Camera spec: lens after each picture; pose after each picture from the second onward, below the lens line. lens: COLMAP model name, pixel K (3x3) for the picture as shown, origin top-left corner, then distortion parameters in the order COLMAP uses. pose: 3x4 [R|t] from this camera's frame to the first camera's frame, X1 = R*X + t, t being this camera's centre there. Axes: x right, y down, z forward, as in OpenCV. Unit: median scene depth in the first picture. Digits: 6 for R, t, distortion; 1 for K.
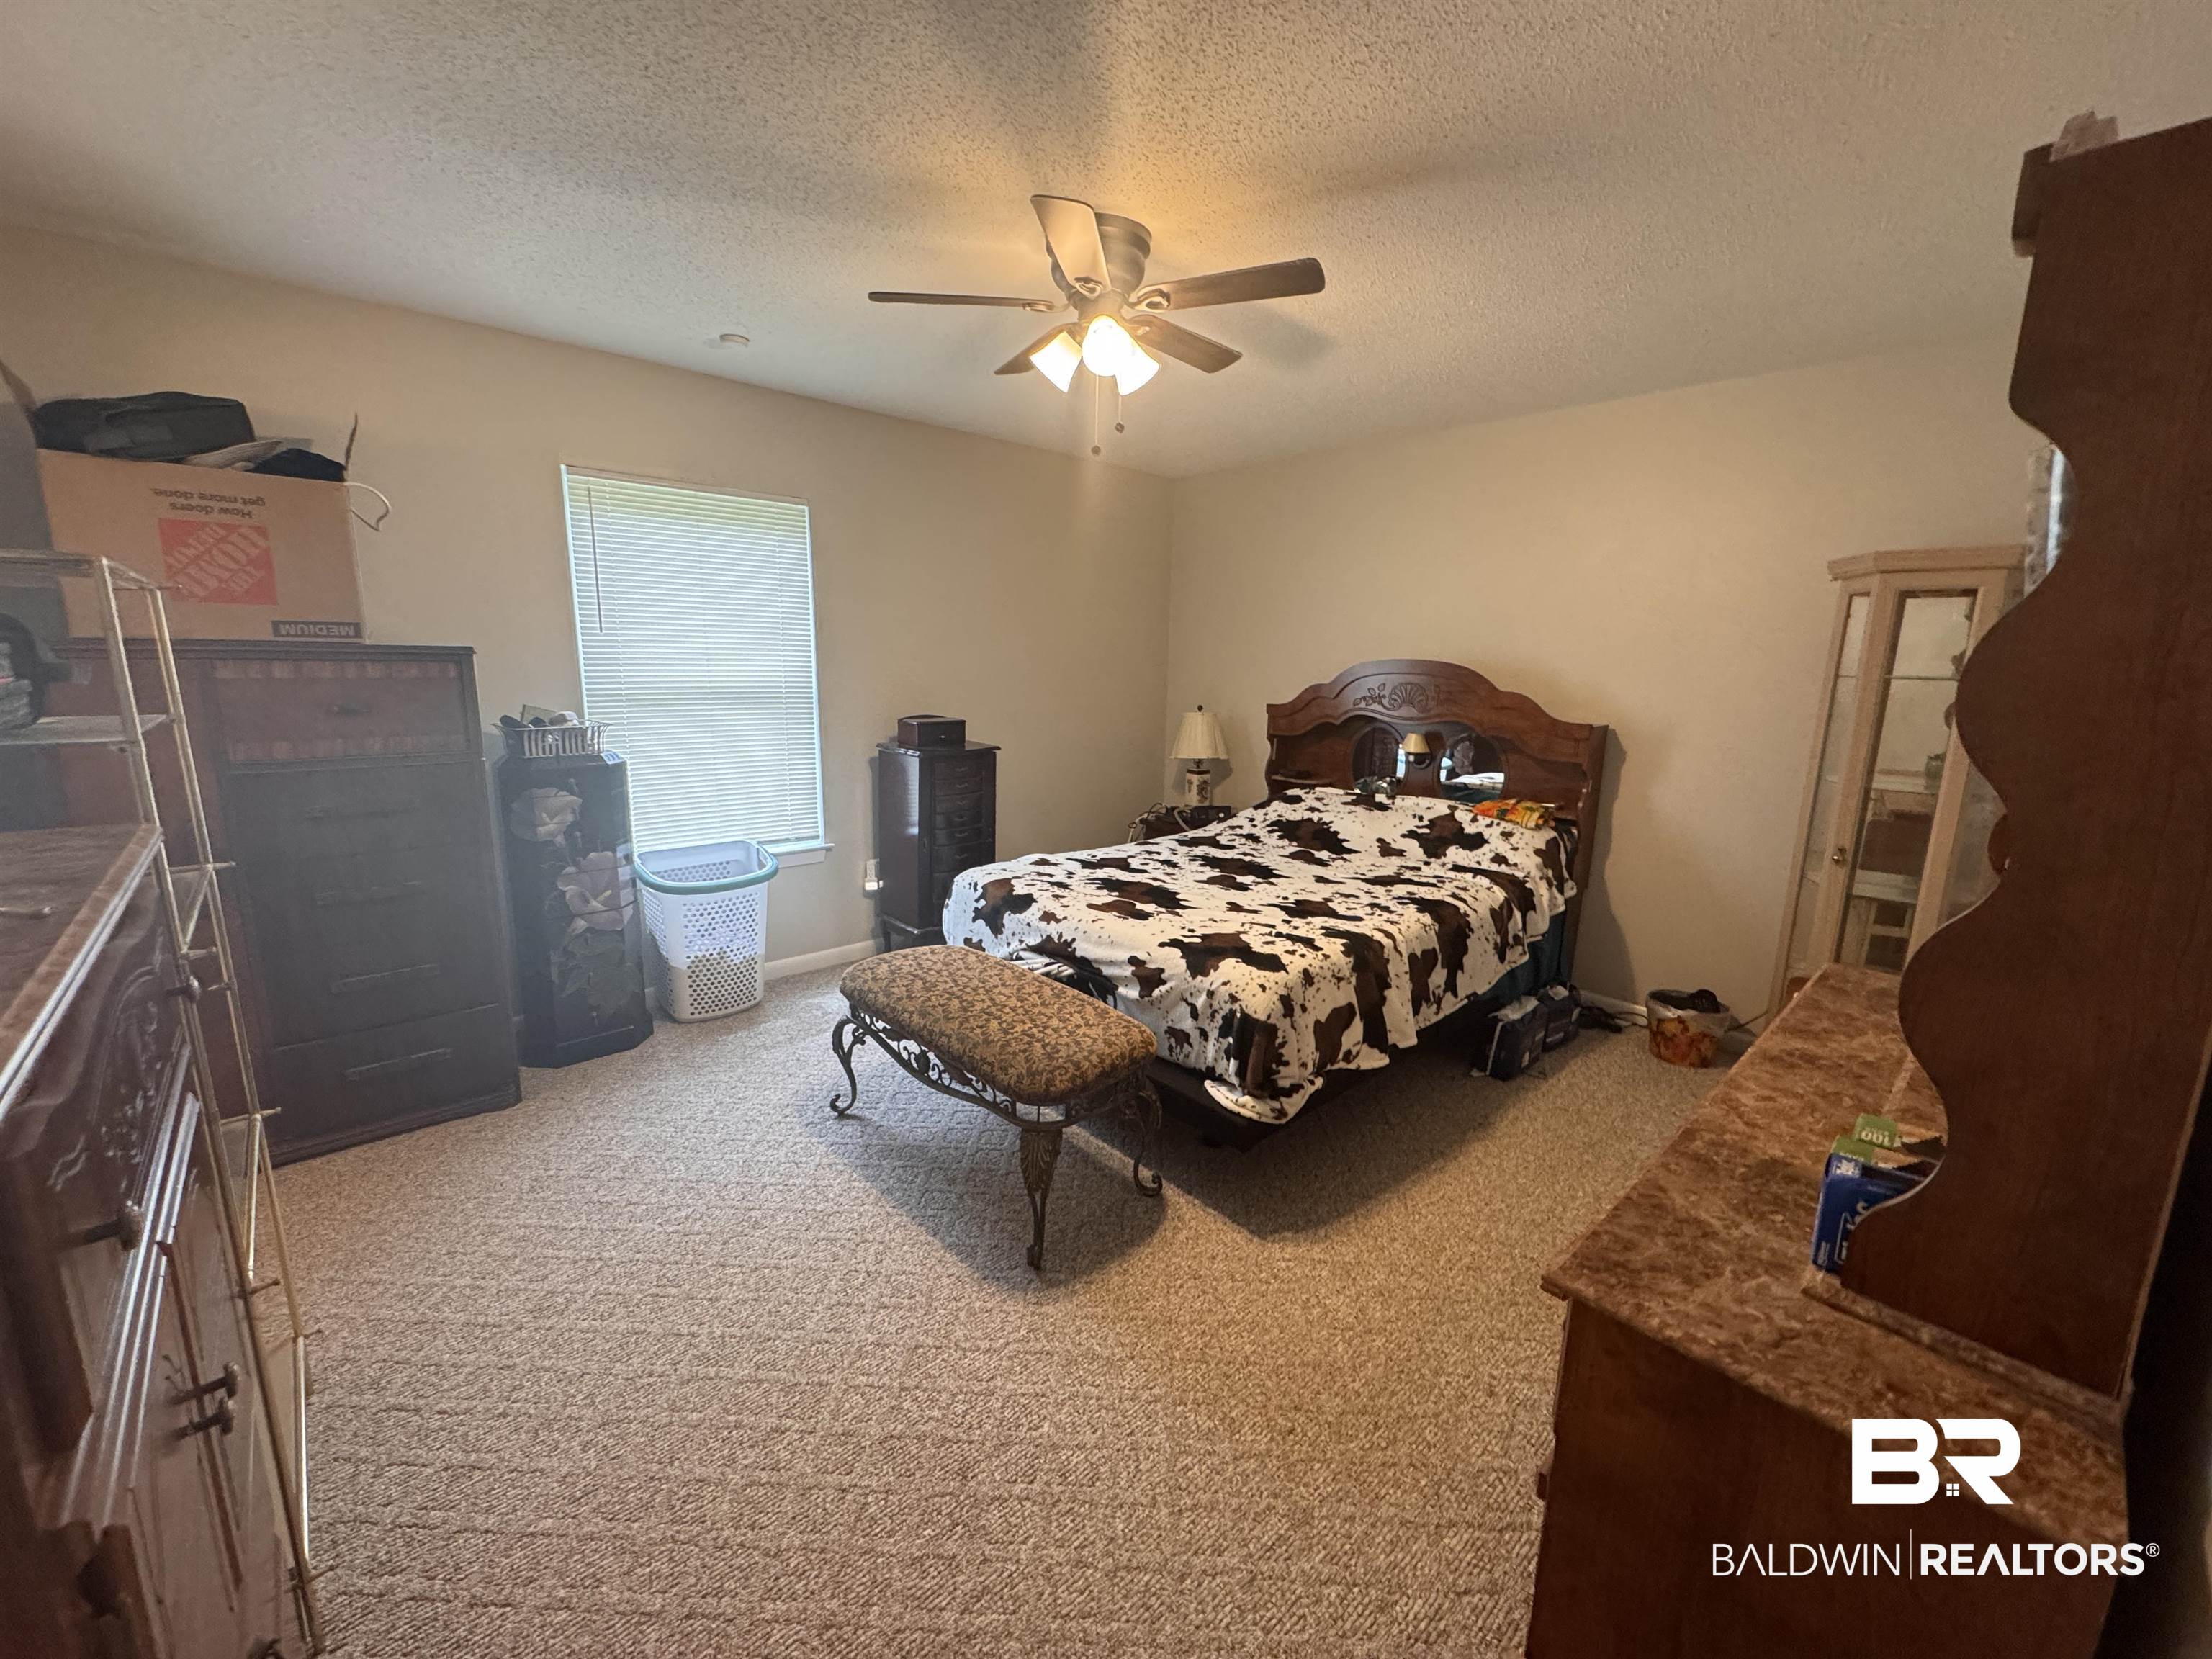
lens RADIAL K [[879.6, 0, 1113.1], [0, 879.6, 829.2], [0, 0, 1]] dist [-0.003568, 0.000298]
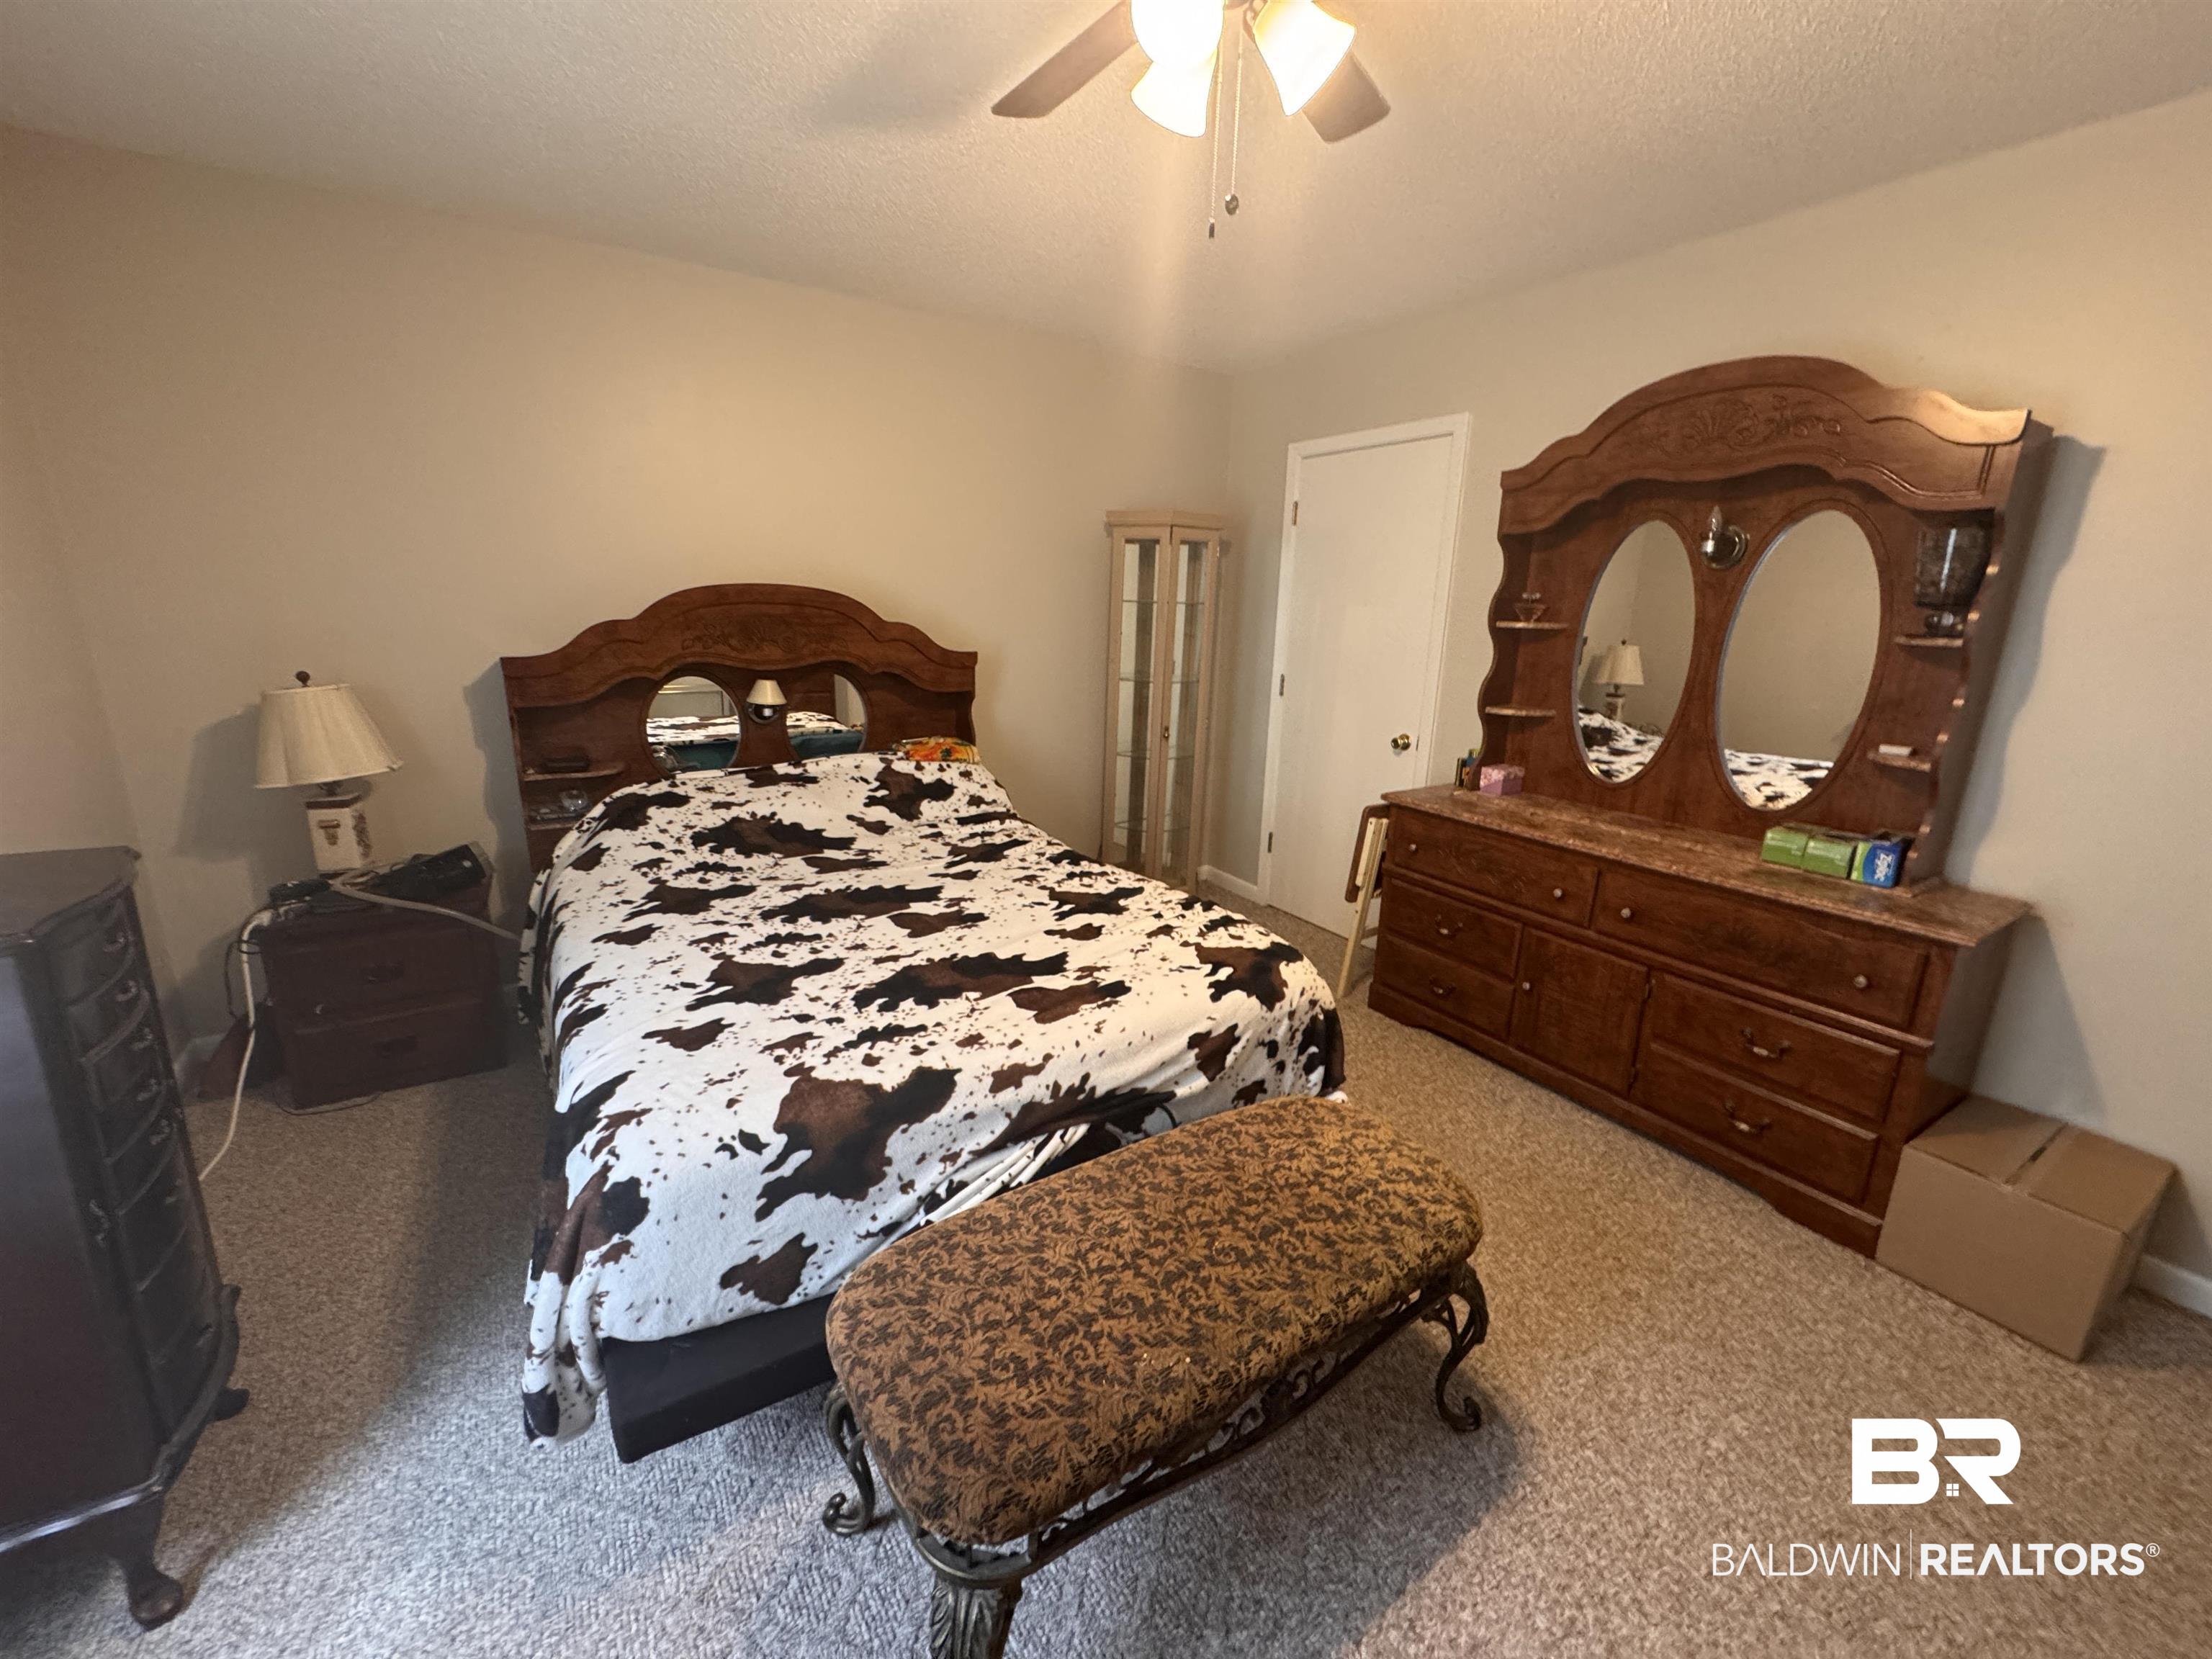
lens RADIAL K [[879.6, 0, 1100.4], [0, 879.6, 813.9], [0, 0, 1]] dist [-0.003568, 0.000298]
pose [[0.178755, -0.249529, 0.951726, -0.538029], [0.165425, 0.961158, 0.220931, -0.168376], [-0.969887, 0.117946, 0.213090, 0.793932]]
